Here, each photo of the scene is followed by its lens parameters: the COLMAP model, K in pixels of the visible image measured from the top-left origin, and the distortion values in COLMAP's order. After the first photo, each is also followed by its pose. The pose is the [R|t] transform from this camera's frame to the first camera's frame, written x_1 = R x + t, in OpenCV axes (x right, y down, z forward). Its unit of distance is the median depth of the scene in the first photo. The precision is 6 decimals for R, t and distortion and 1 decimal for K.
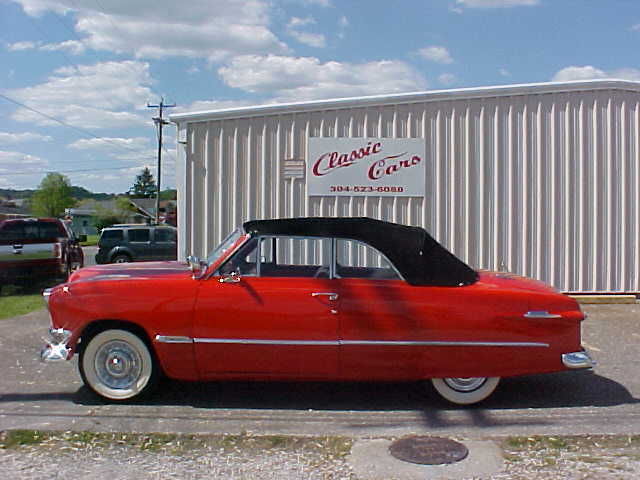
lens RADIAL K [[747.9, 0, 335.3], [0, 747.9, 224.7], [0, 0, 1]] dist [-0.221386, 0.260889]
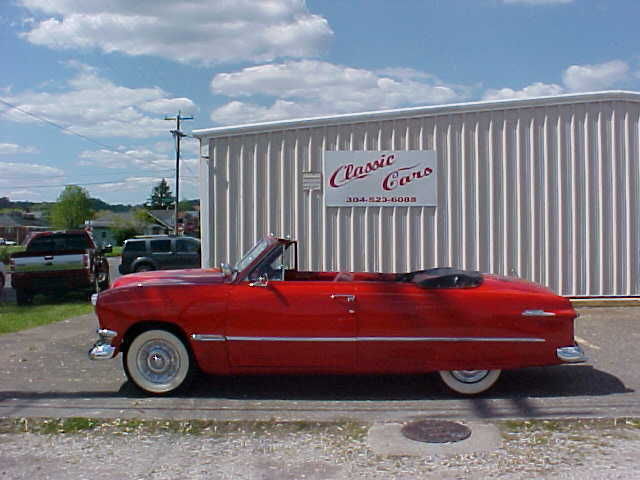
lens RADIAL K [[747.9, 0, 335.3], [0, 747.9, 224.7], [0, 0, 1]] dist [-0.221386, 0.260889]
pose [[0.999709, -0.010881, -0.021546, -0.000670], [0.010617, 0.999868, -0.012325, -0.000567], [0.021677, 0.012093, 0.999692, -0.105893]]
